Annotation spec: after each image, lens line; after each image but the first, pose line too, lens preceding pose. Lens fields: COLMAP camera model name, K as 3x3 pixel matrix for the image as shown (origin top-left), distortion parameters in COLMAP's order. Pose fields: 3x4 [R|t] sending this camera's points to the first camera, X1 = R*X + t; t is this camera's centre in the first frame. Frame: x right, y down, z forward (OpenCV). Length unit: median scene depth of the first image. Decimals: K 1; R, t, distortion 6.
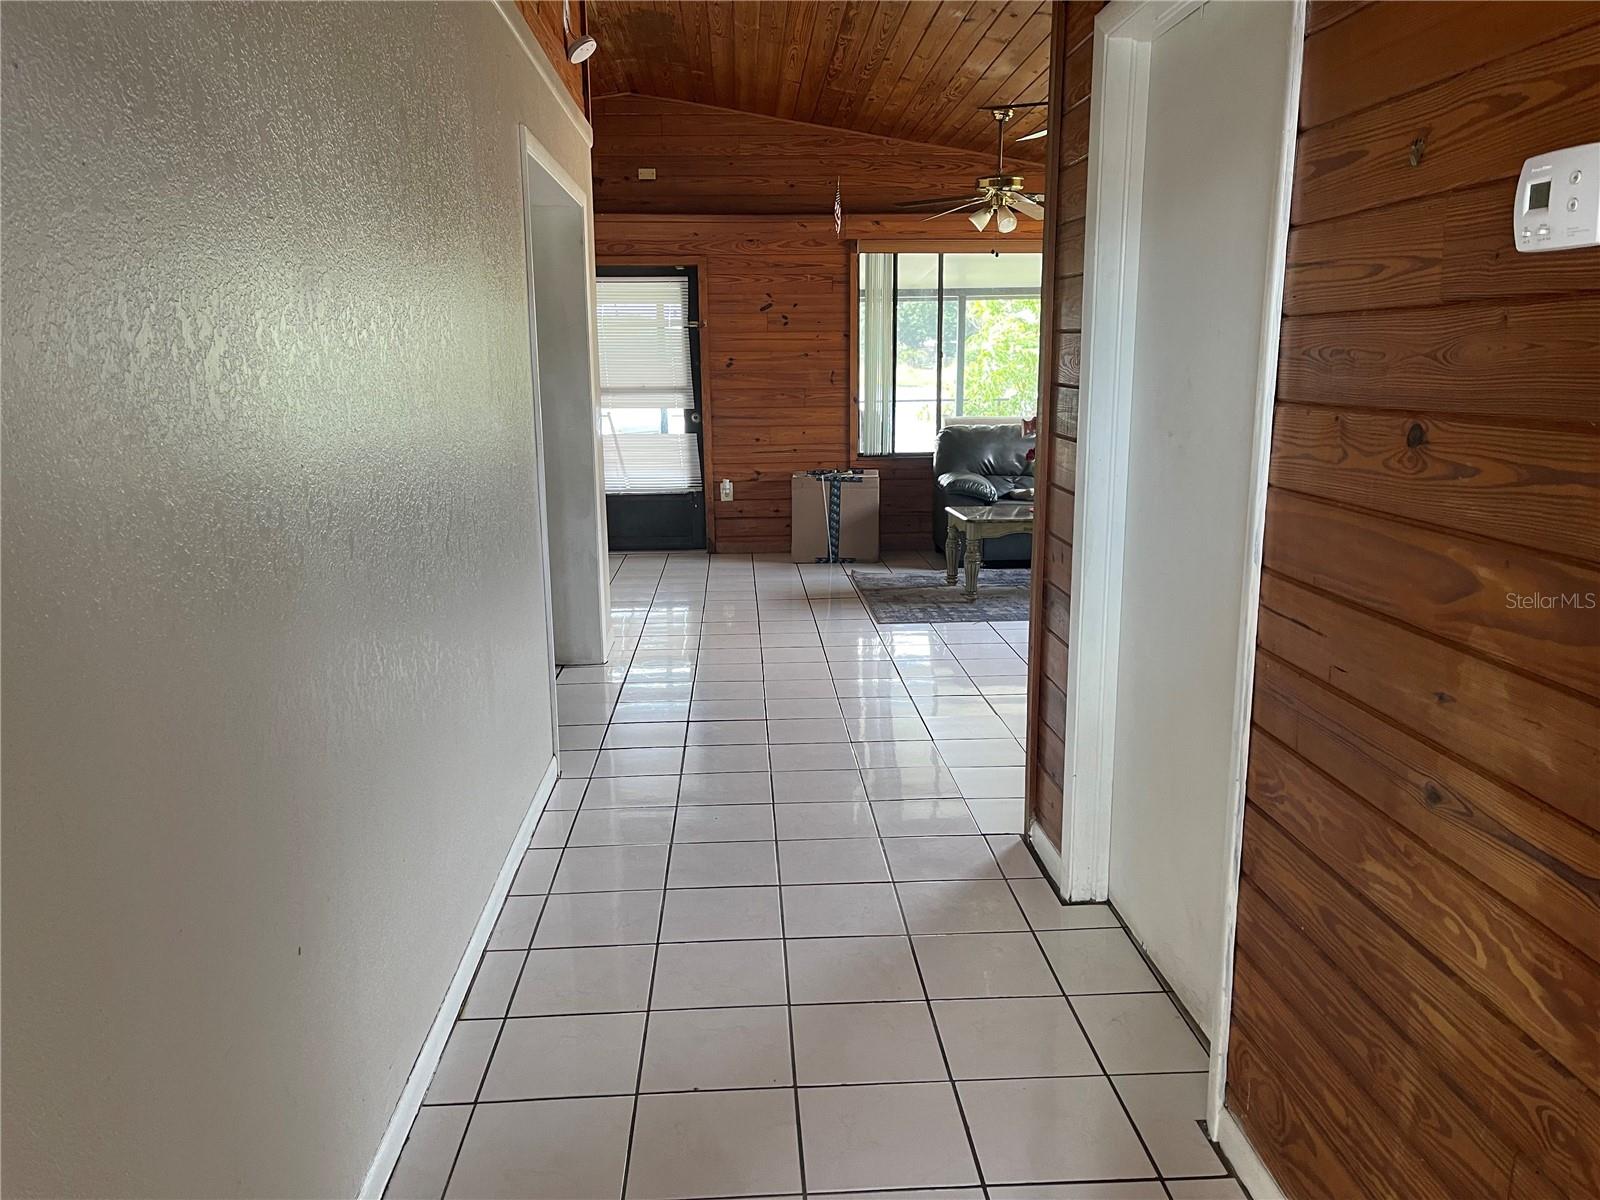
lens RADIAL K [[1216.9, 0, 800.0], [0, 1216.9, 600.0], [0, 0, 1]] dist [0.102843, -0.149085]
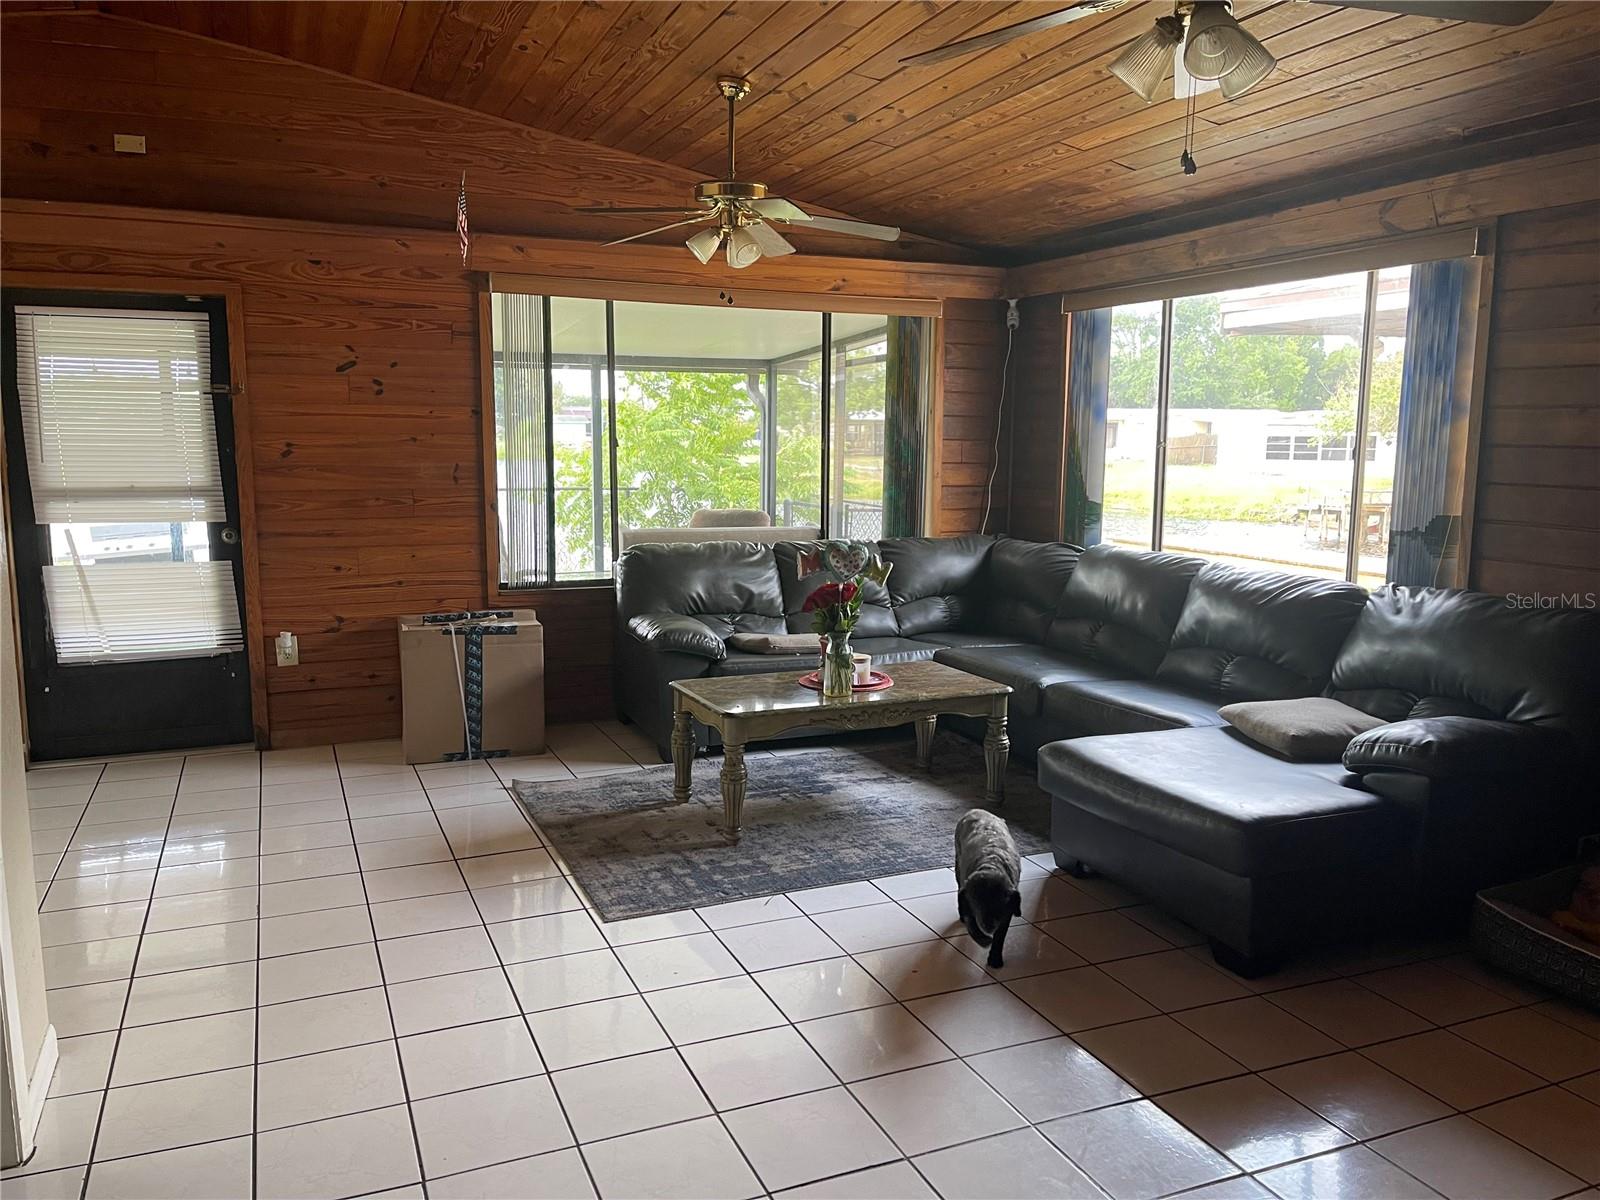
lens RADIAL K [[1216.9, 0, 800.0], [0, 1216.9, 600.0], [0, 0, 1]] dist [0.102843, -0.149085]
pose [[0.938632, -0.032427, 0.343391, -0.030426], [0.052805, 0.997344, -0.050157, -0.071809], [-0.340853, 0.065212, 0.937852, 0.320353]]
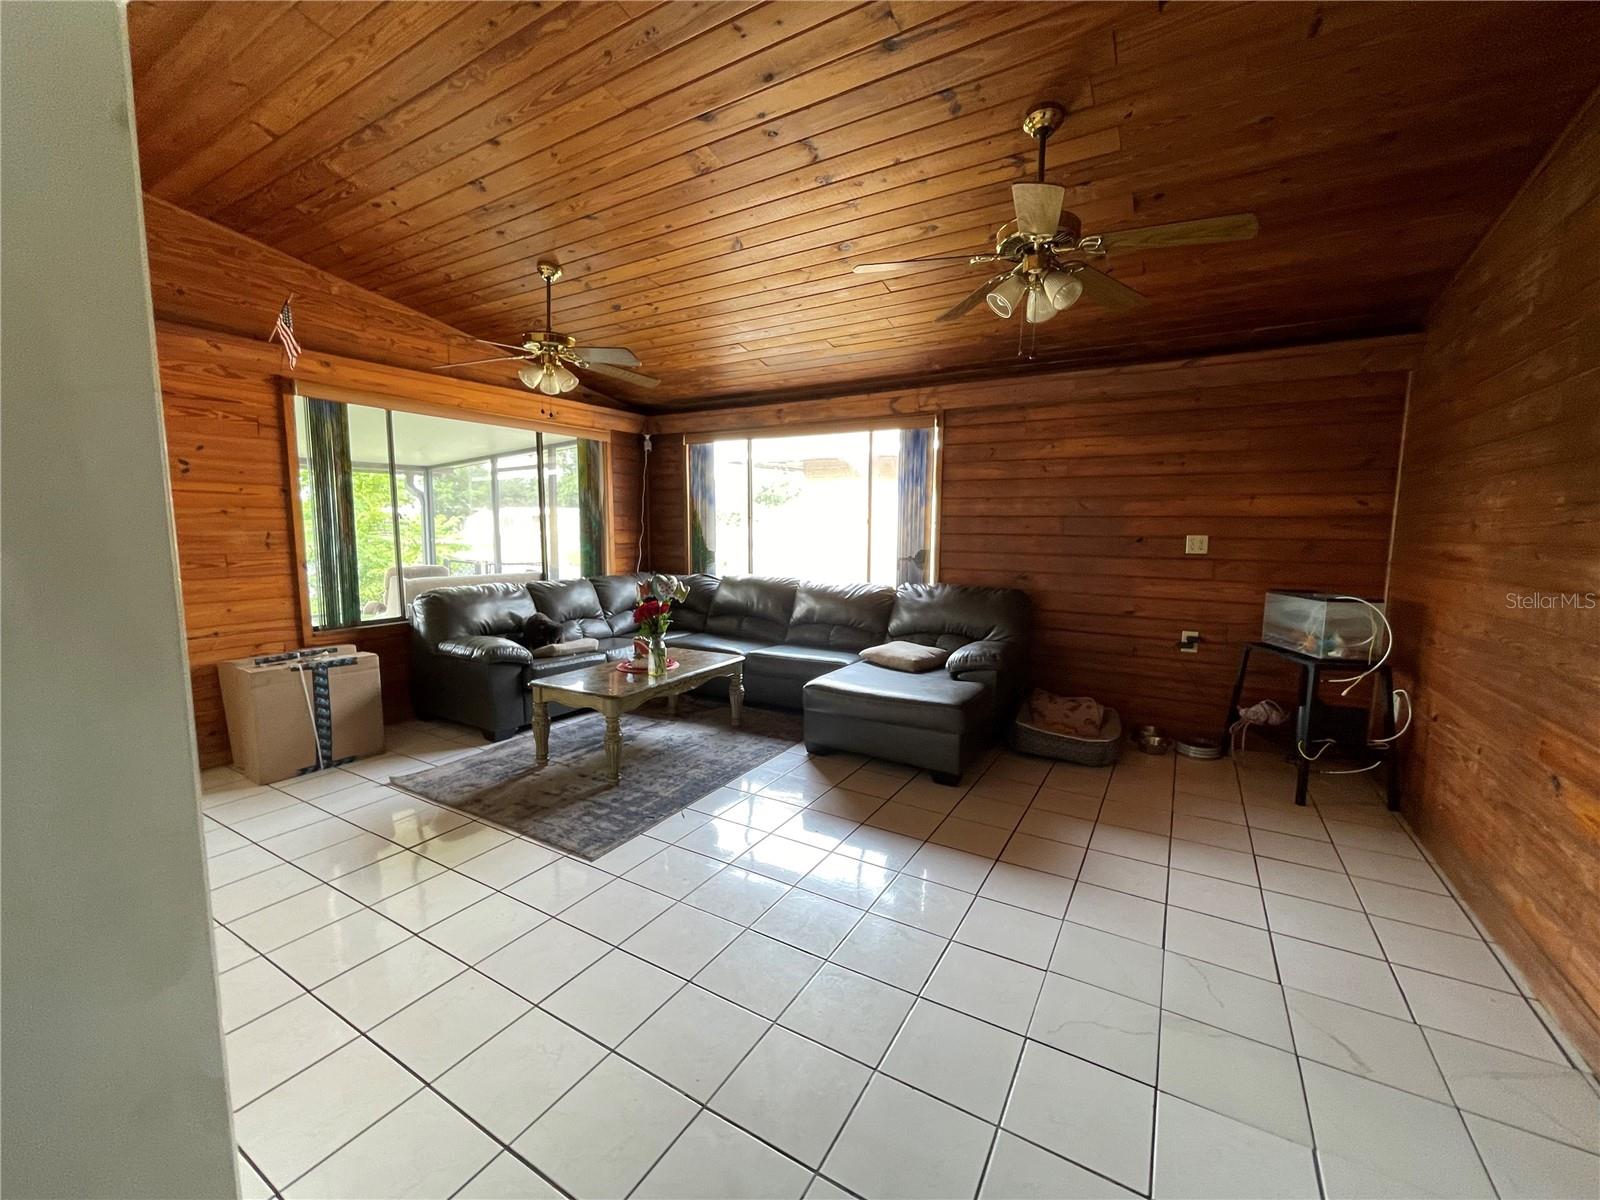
lens RADIAL K [[649.7, 0, 800.0], [0, 649.7, 600.0], [0, 0, 1]] dist [0.000387, 0.000210]
pose [[0.562319, -0.084851, 0.822555, -0.137018], [0.151368, 0.988476, -0.001512, -0.090995], [-0.812948, 0.125359, 0.568683, 0.483082]]
